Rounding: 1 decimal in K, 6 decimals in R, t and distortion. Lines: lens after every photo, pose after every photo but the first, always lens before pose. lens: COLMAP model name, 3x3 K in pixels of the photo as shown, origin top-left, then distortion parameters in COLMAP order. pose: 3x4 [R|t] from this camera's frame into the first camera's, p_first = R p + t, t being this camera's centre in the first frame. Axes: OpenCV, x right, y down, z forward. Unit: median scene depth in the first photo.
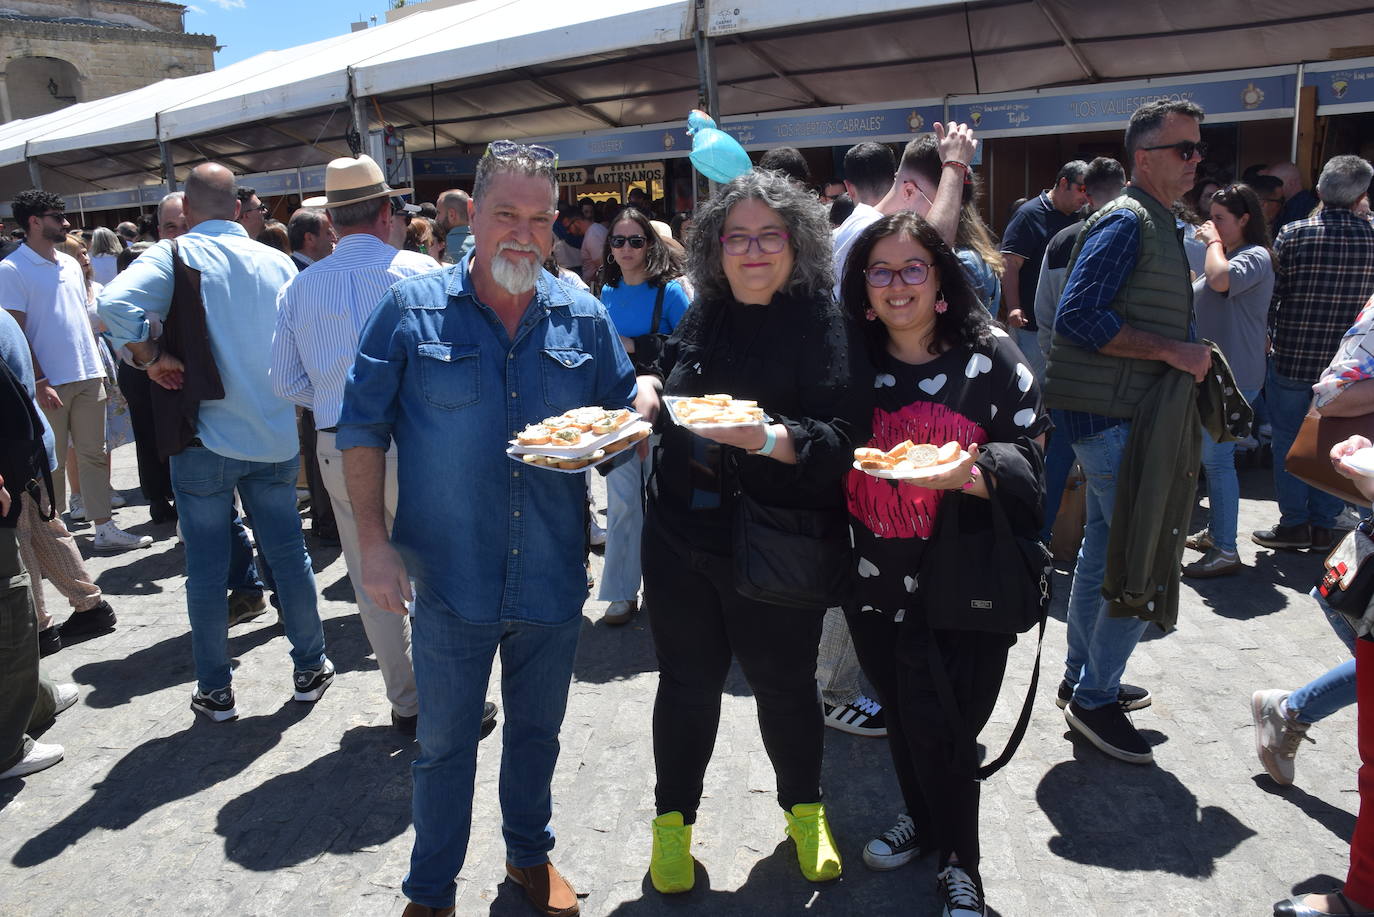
lens RADIAL K [[1153.9, 0, 687.0], [0, 1153.9, 458.5], [0, 0, 1]] dist [-0.110893, 0.135575]
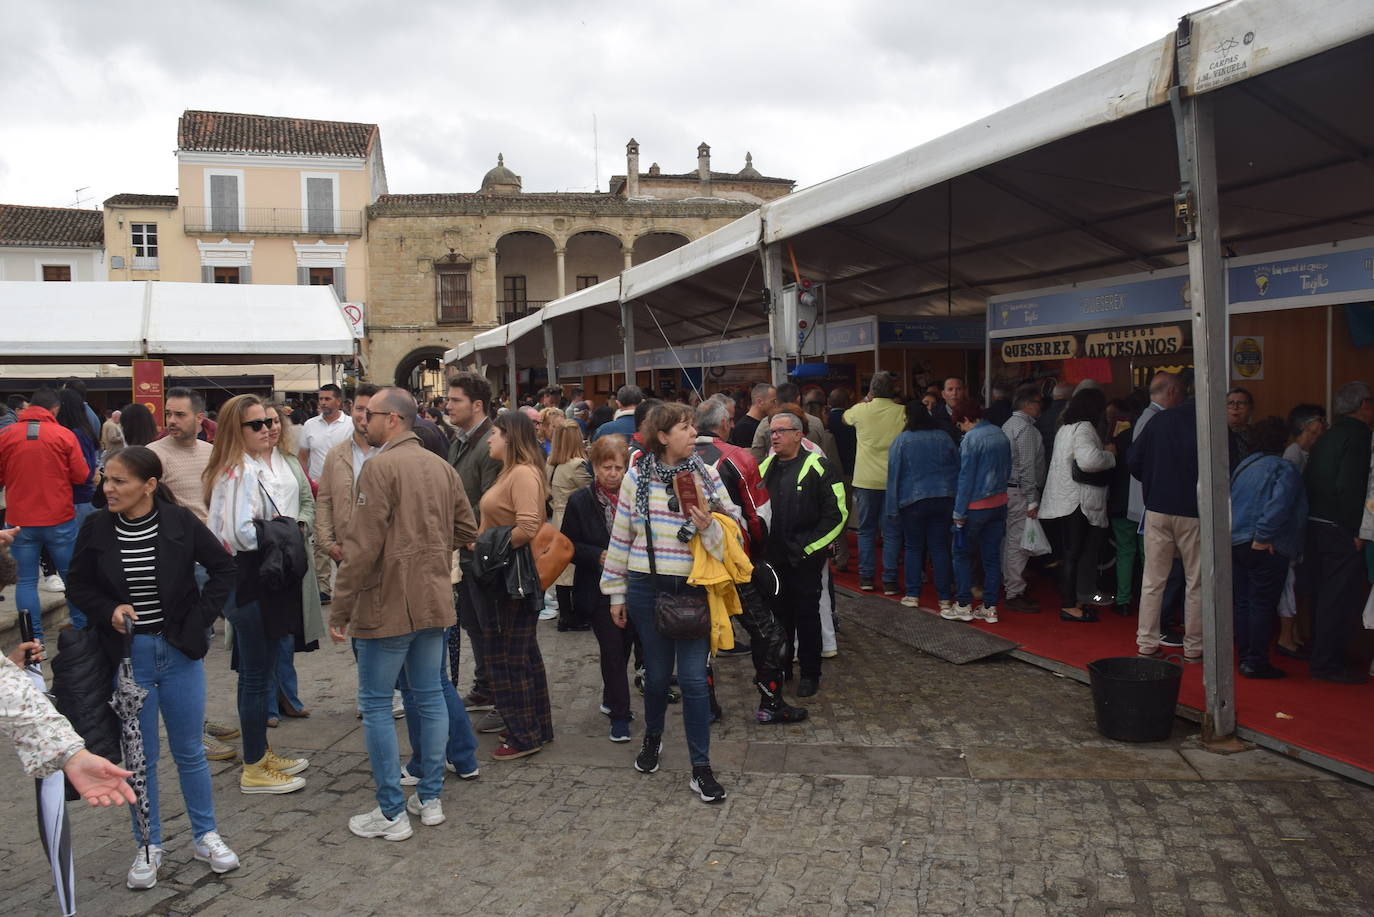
lens RADIAL K [[1153.9, 0, 687.0], [0, 1153.9, 458.5], [0, 0, 1]] dist [-0.110893, 0.135575]
pose [[0.861656, 0.049180, -0.505104, 0.062776], [-0.120167, 0.986761, -0.108916, -0.078630], [0.493060, 0.154545, 0.856159, 0.313593]]
